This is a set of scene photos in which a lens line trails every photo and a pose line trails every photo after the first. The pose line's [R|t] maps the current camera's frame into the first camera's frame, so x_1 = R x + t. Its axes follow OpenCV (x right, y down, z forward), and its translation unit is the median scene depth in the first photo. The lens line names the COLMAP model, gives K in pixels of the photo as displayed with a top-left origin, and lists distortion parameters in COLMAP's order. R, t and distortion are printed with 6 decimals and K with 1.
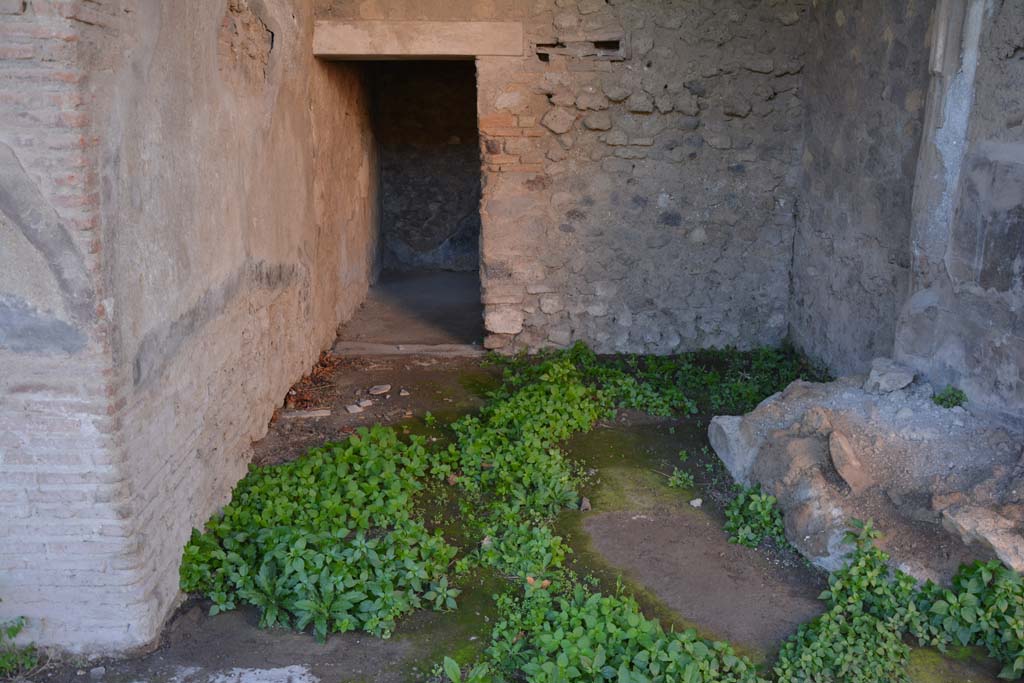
lens RADIAL K [[798.7, 0, 509.6], [0, 798.7, 346.5], [0, 0, 1]] dist [-0.161539, 0.122146]
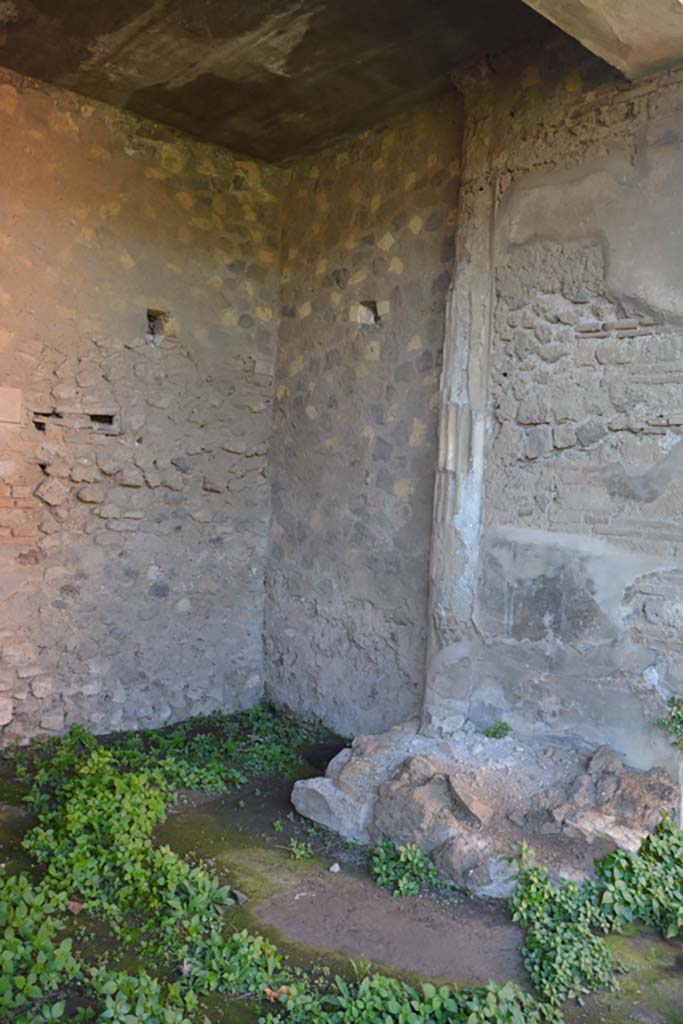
lens RADIAL K [[798.7, 0, 340.9], [0, 798.7, 518.6], [0, 0, 1]] dist [-0.161539, 0.122146]
pose [[0.788647, 0.019523, 0.614536, -0.264864], [0.121395, 0.974876, -0.186760, -0.038702], [-0.602742, 0.221890, 0.766464, 0.076185]]
